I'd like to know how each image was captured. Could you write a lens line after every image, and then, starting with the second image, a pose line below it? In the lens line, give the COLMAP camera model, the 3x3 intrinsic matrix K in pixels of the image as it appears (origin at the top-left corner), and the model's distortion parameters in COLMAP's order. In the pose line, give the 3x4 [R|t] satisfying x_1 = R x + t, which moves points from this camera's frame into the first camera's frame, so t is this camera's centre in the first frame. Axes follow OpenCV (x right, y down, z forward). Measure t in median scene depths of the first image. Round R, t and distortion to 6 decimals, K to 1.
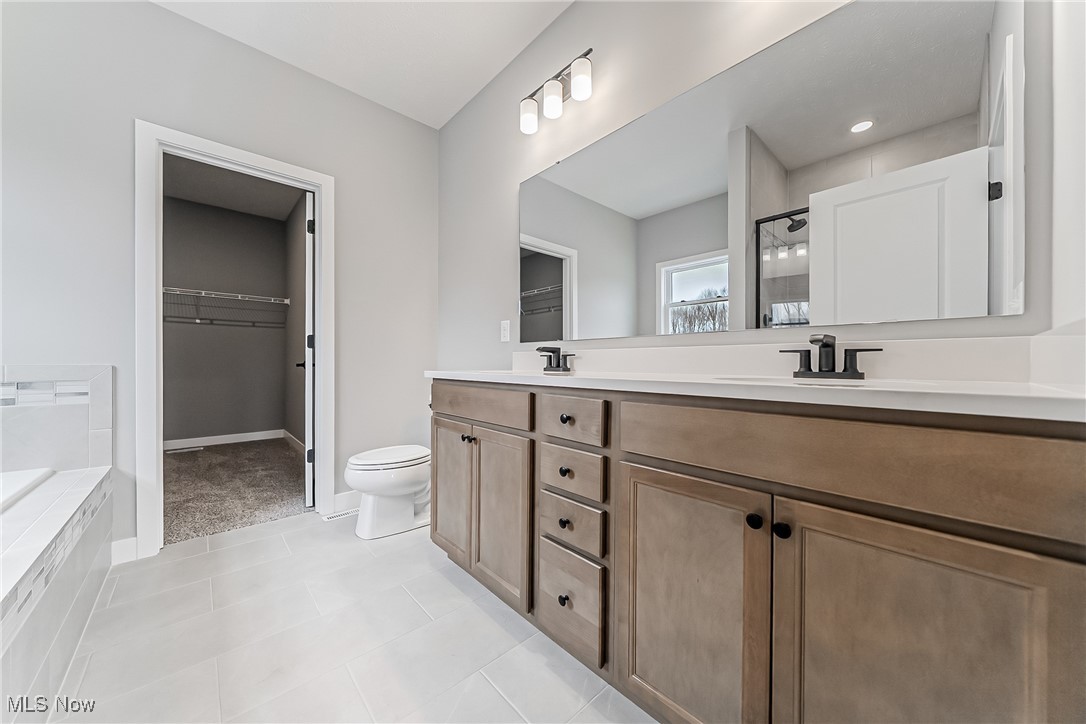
lens RADIAL K [[374.1, 0, 539.2], [0, 374.1, 360.1], [0, 0, 1]] dist [-0.003317, 0.000102]
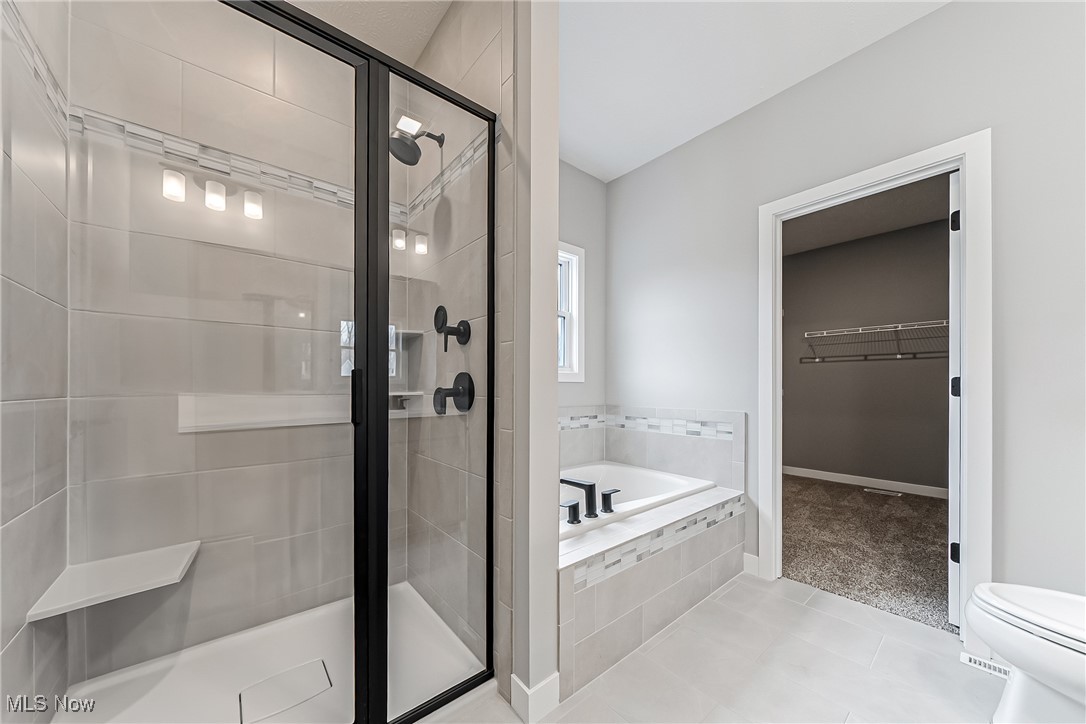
lens RADIAL K [[374.1, 0, 531.4], [0, 374.1, 388.2], [0, 0, 1]] dist [-0.003317, 0.000102]
pose [[-0.046846, -0.007661, -0.998873, 0.111786], [0.005000, 0.999956, -0.007904, -0.044958], [0.998890, -0.005364, -0.046806, 0.248231]]
